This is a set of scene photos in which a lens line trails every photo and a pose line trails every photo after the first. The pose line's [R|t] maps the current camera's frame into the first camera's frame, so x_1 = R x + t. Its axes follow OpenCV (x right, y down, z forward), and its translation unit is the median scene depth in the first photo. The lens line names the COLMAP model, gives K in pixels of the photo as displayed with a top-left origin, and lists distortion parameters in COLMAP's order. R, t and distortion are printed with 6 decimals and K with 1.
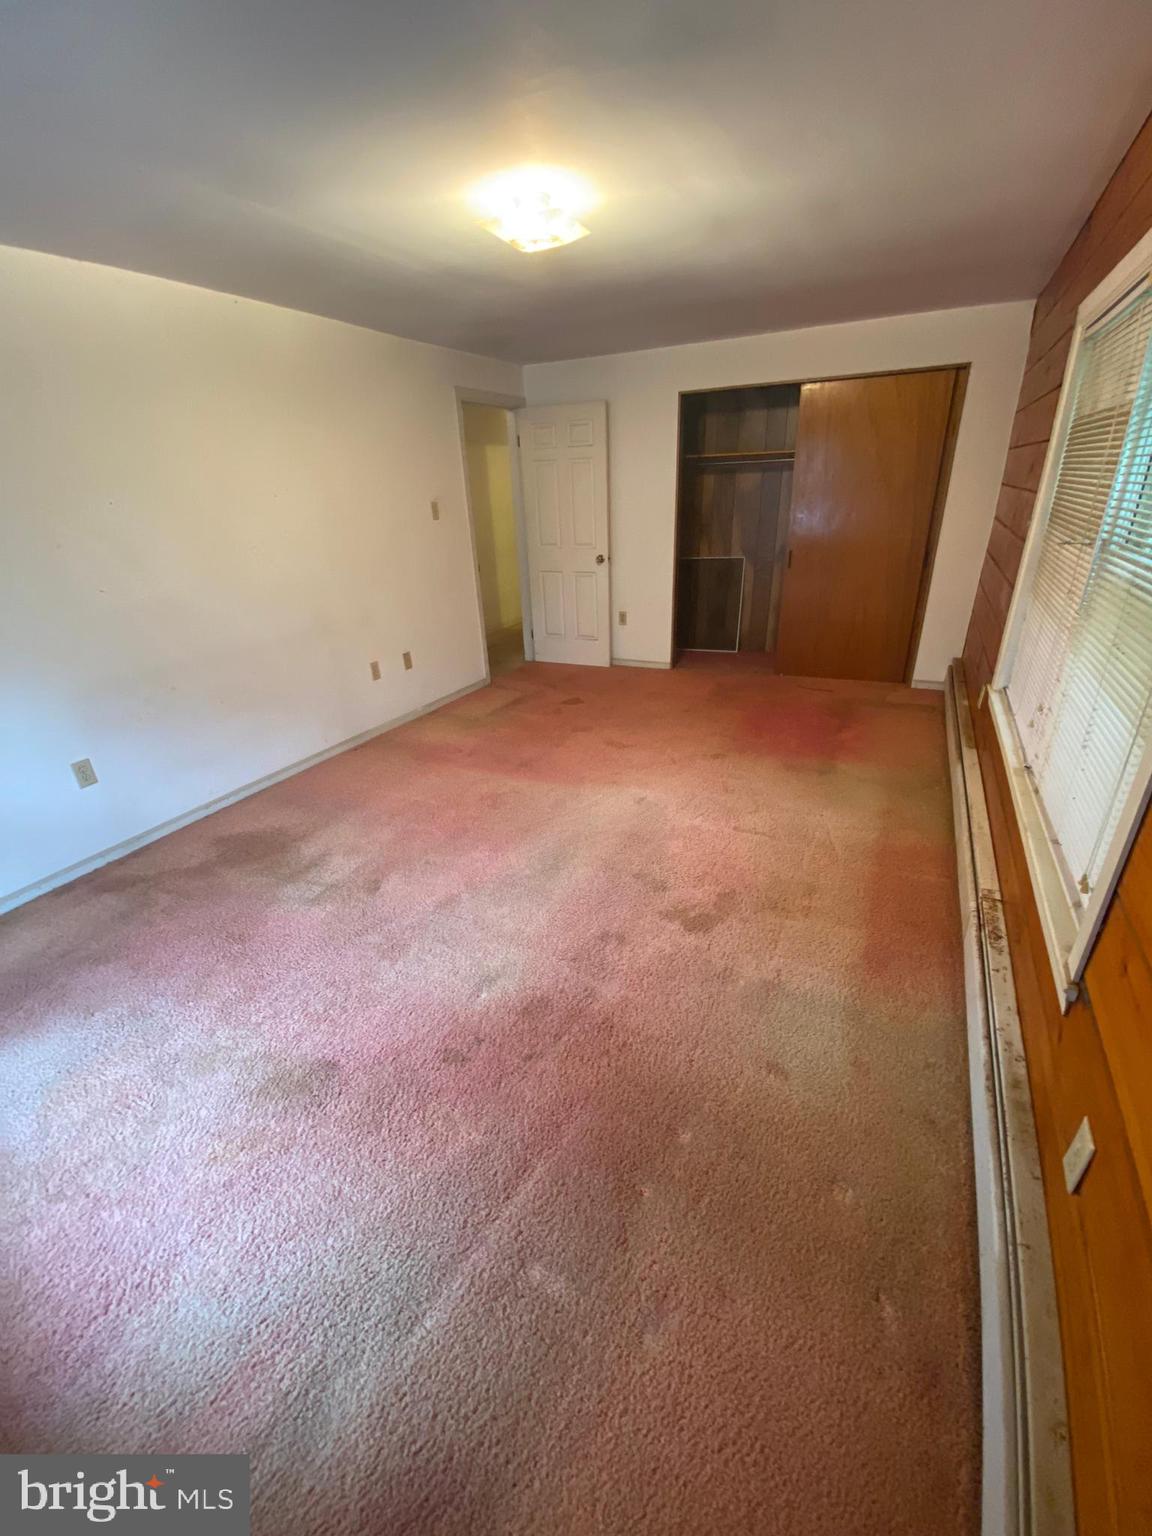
lens RADIAL K [[613.6, 0, 576.0], [0, 613.6, 768.0], [0, 0, 1]] dist [0.014369, -0.018416]
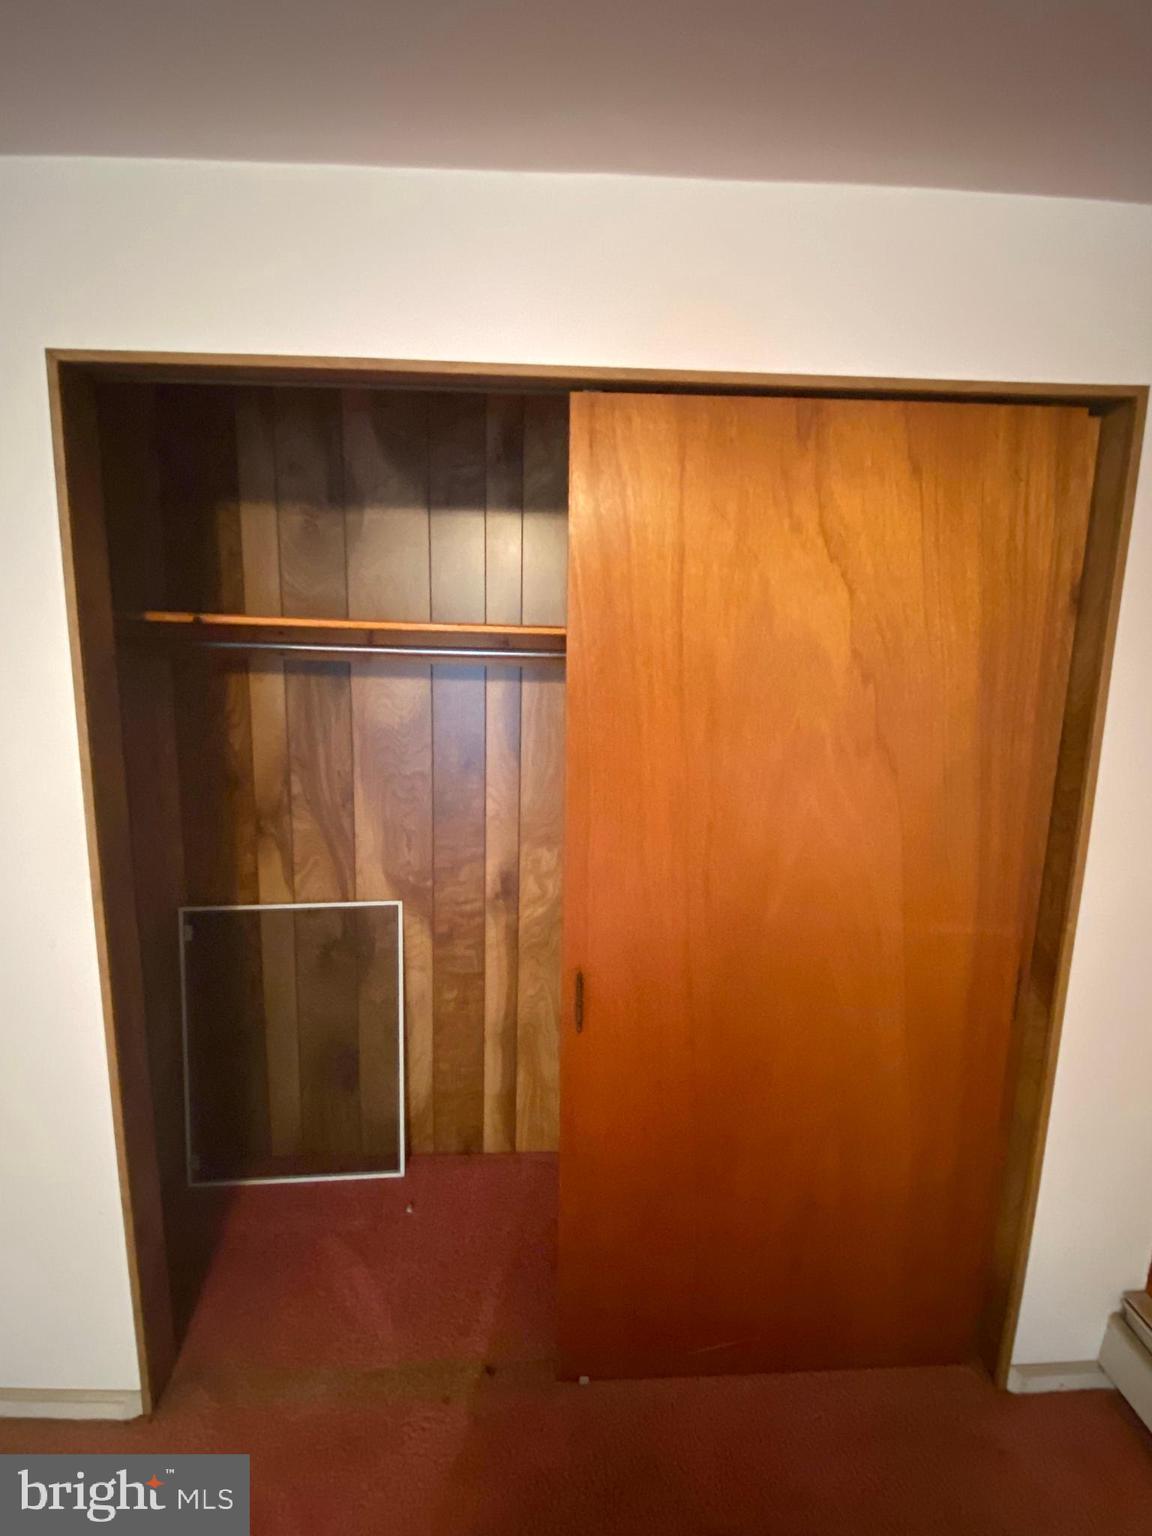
lens RADIAL K [[746.5, 0, 576.0], [0, 746.5, 768.0], [0, 0, 1]] dist [-0.000971, -0.000261]
pose [[0.872083, -0.021709, 0.488876, 0.160363], [0.154984, 0.959842, -0.233846, -0.302763], [-0.464167, 0.279701, 0.840426, 0.589004]]
